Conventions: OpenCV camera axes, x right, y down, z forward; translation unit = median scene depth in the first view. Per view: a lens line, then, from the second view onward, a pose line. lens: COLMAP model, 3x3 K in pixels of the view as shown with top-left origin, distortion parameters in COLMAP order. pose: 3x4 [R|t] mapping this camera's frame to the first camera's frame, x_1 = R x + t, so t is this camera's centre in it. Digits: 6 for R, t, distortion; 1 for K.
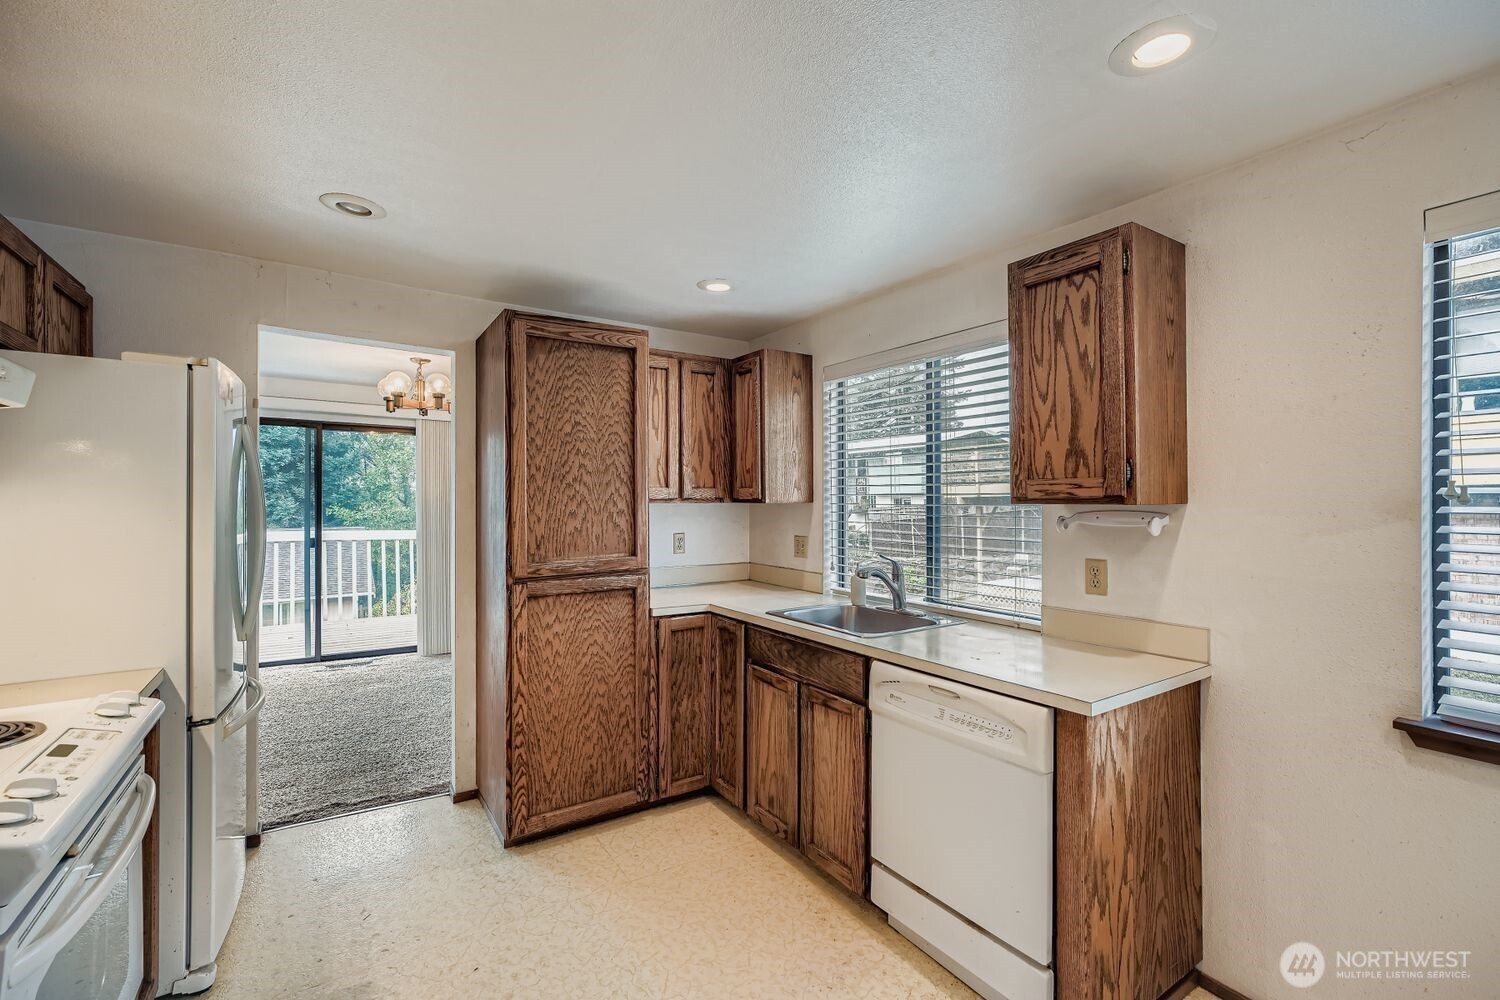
lens RADIAL K [[645.7, 0, 750.0], [0, 645.7, 500.0], [0, 0, 1]] dist [0.001432, 0.000139]
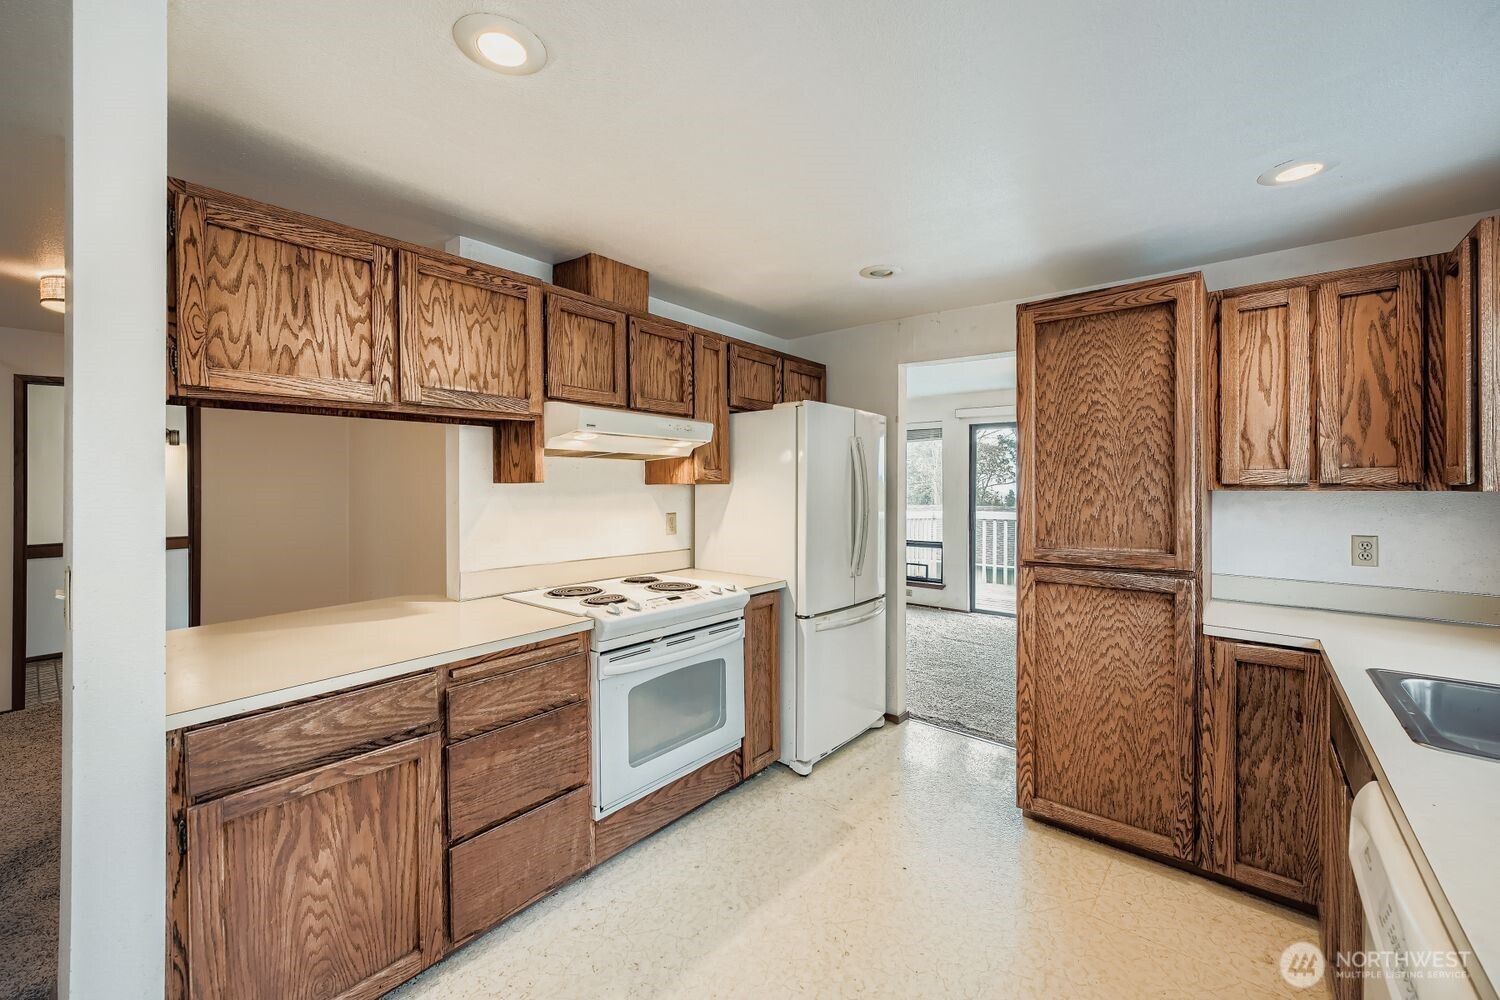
lens RADIAL K [[595.2, 0, 748.5], [0, 595.2, 493.9], [0, 0, 1]] dist [-0.000450, -0.000184]
pose [[0.294320, 0.010329, -0.955651, 0.388328], [-0.003185, 0.999947, 0.009827, 0.004603], [0.955702, 0.000152, 0.294337, 0.268246]]
